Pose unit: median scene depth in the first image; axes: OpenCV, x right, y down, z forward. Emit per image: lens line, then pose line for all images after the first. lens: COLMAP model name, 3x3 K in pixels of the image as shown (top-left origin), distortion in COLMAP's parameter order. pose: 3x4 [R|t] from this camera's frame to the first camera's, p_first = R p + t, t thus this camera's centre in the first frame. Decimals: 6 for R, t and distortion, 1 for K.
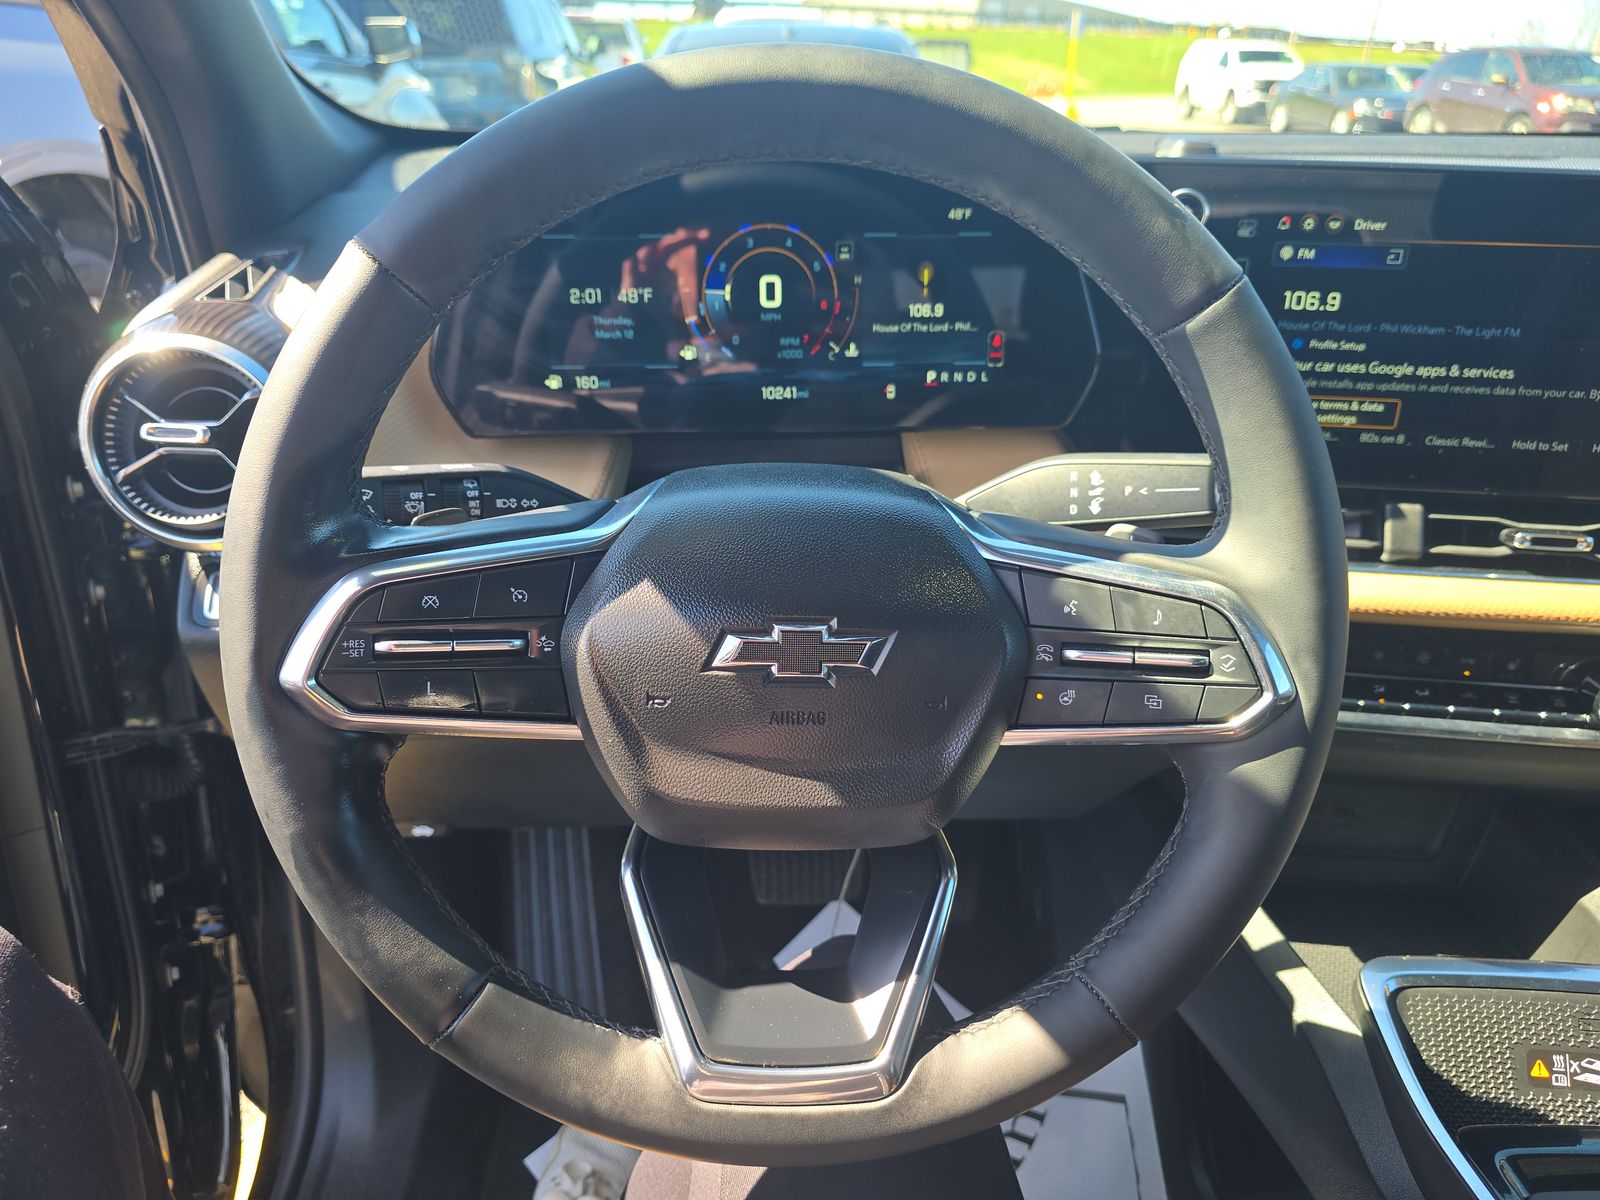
lens RADIAL K [[1079.3, 0, 814.4], [0, 1079.3, 605.9], [0, 0, 1]] dist [0.020788, -0.019936]
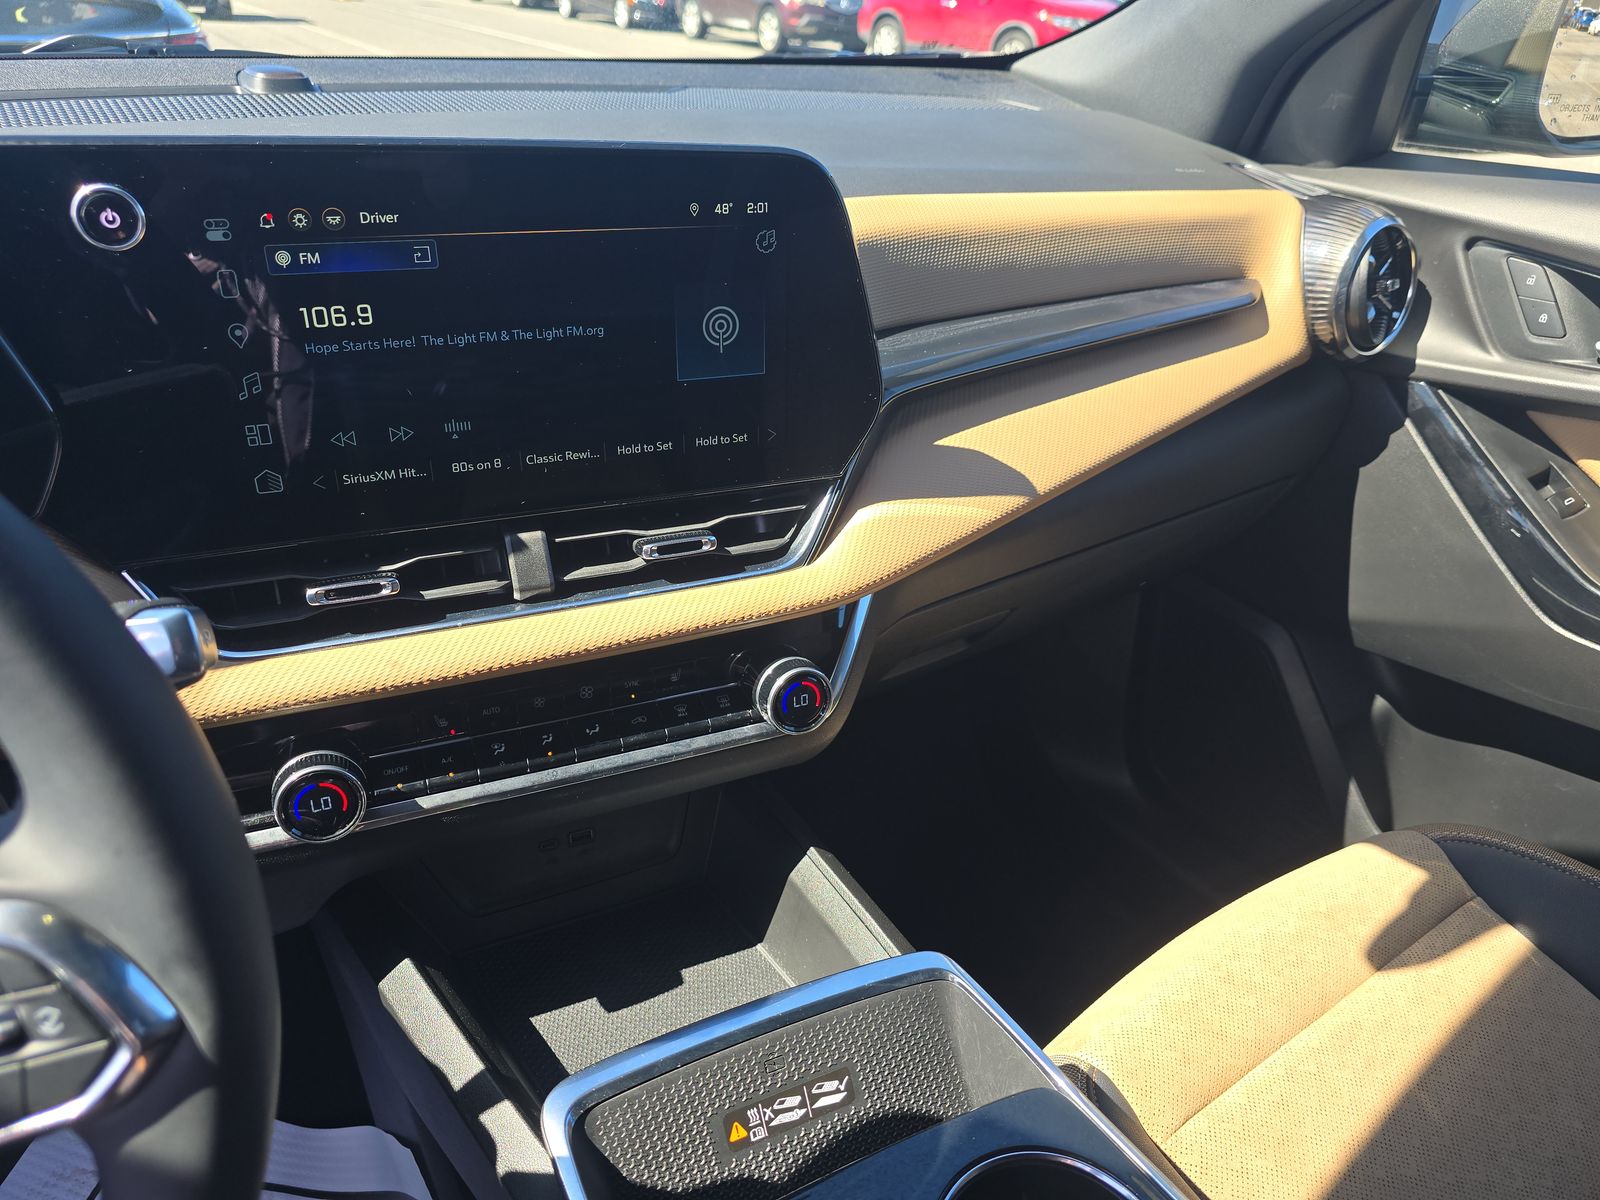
lens RADIAL K [[1079.3, 0, 791.4], [0, 1079.3, 596.2], [0, 0, 1]] dist [0.020788, -0.019936]
pose [[0.851670, -0.224119, 0.473739, 0.366100], [0.185084, 0.974325, 0.128200, -0.139475], [-0.490308, -0.021503, 0.871284, 0.164964]]
